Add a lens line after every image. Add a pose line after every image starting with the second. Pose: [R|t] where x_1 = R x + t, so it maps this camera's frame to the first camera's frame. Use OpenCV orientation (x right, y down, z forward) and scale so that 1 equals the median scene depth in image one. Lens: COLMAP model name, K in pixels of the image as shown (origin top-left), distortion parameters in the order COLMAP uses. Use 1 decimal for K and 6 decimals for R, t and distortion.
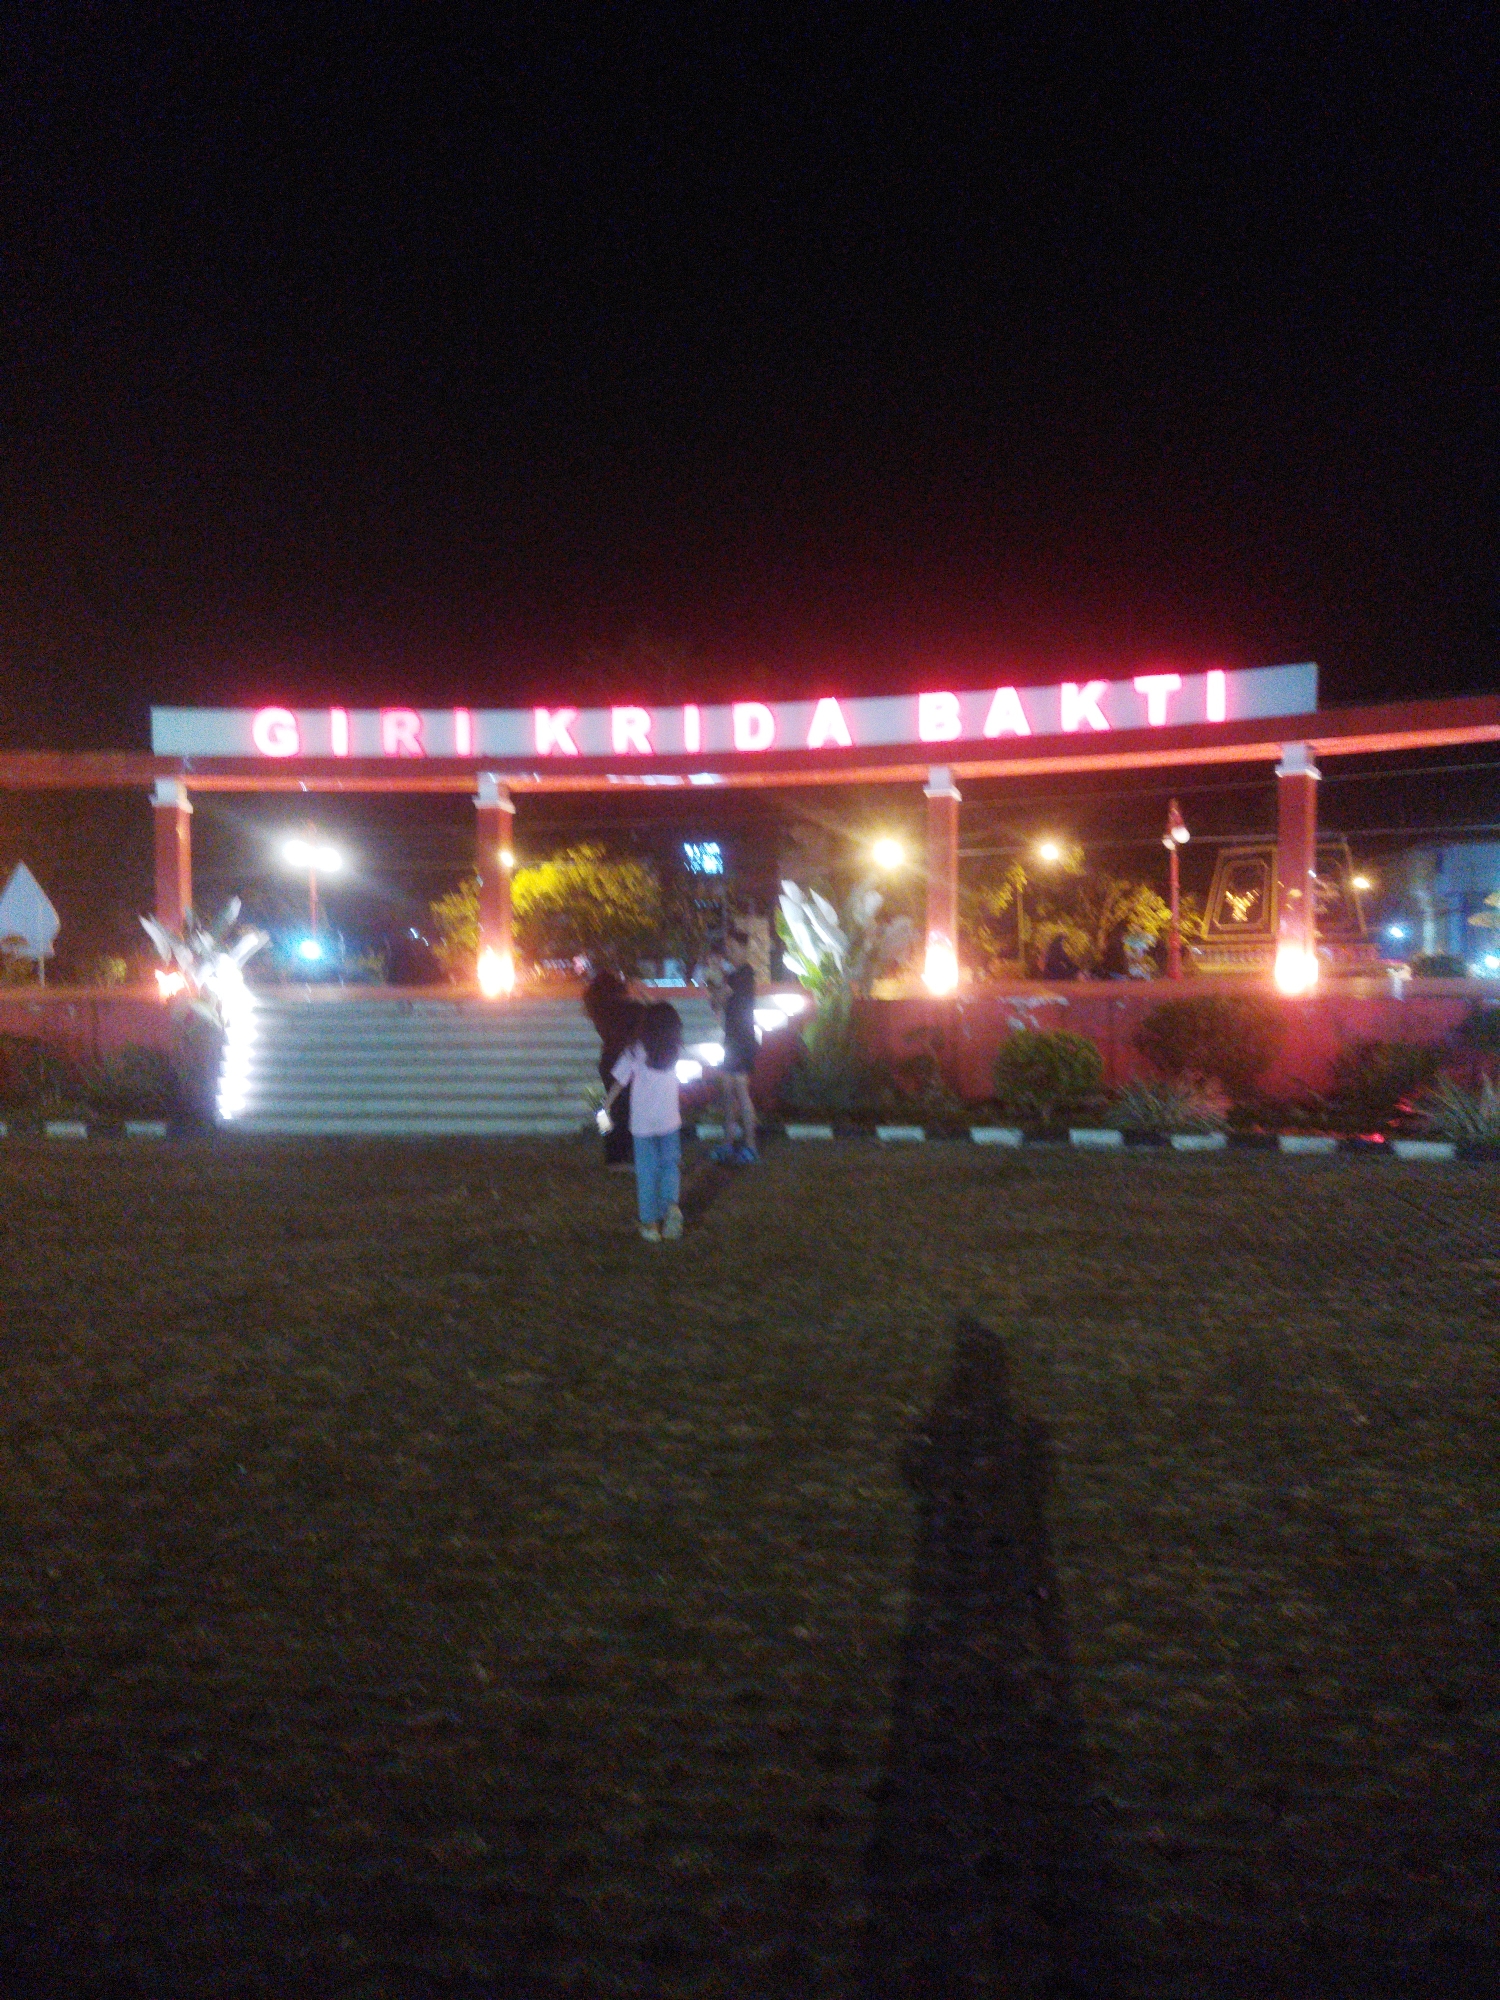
lens RADIAL K [[1511.3, 0, 764.9], [0, 1511.3, 1005.6], [0, 0, 1]] dist [0.073599, -0.135959]
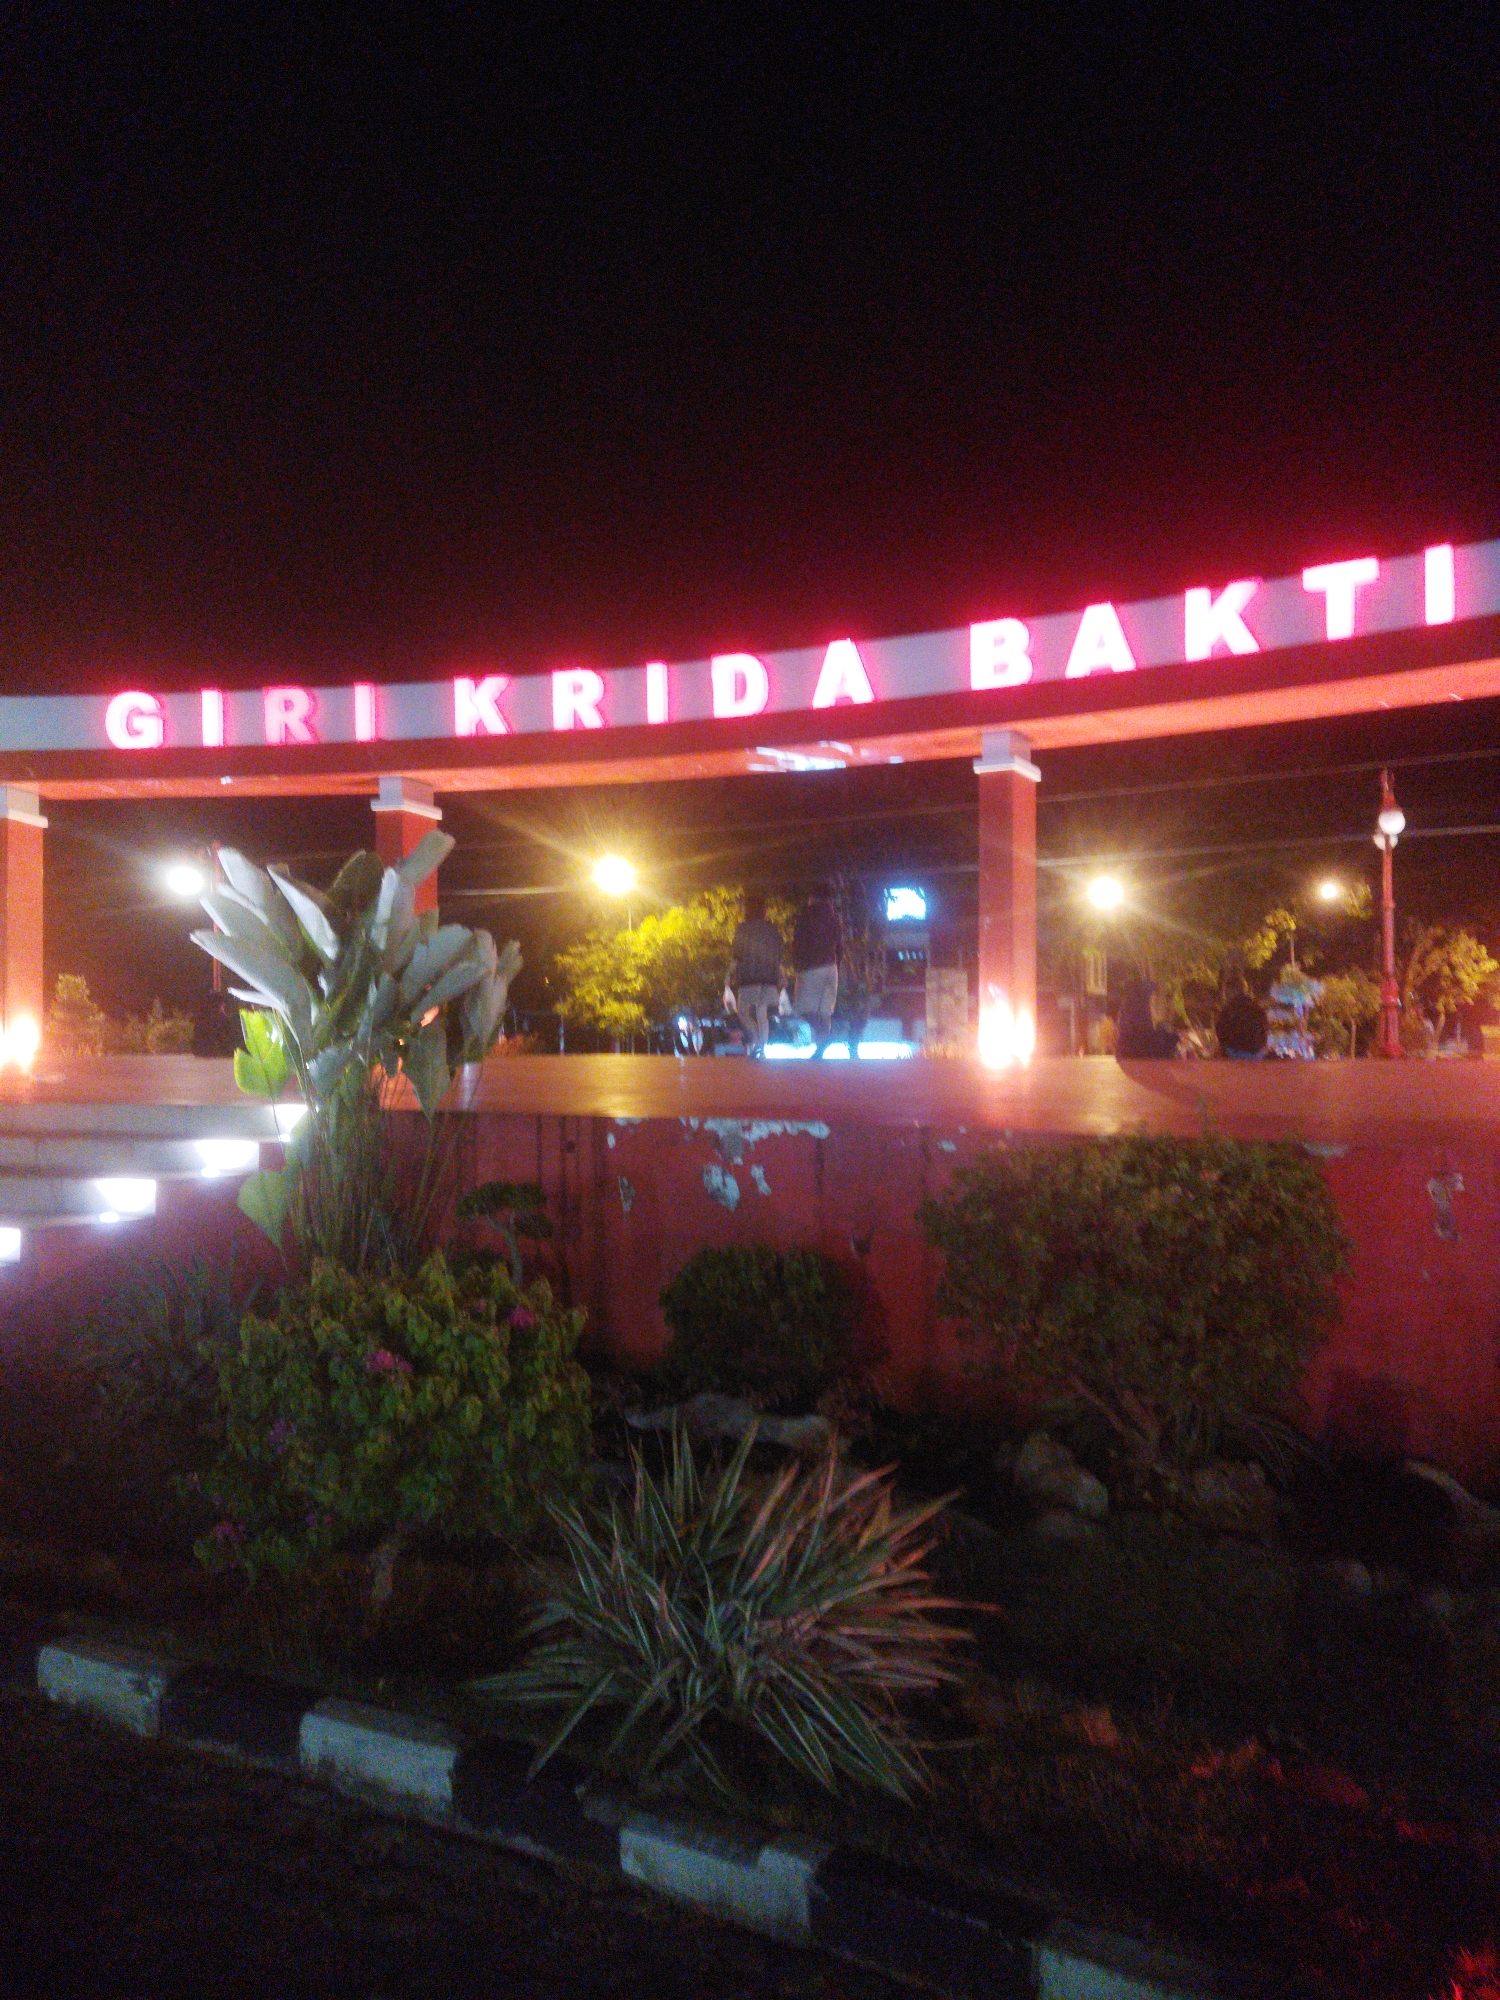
lens RADIAL K [[1511.3, 0, 741.5], [0, 1511.3, 978.8], [0, 0, 1]] dist [0.073599, -0.135959]
pose [[0.976145, -0.001213, -0.217117, 0.144656], [-0.010997, 0.998425, -0.055023, -0.011794], [0.216842, 0.056098, 0.974594, 0.332431]]
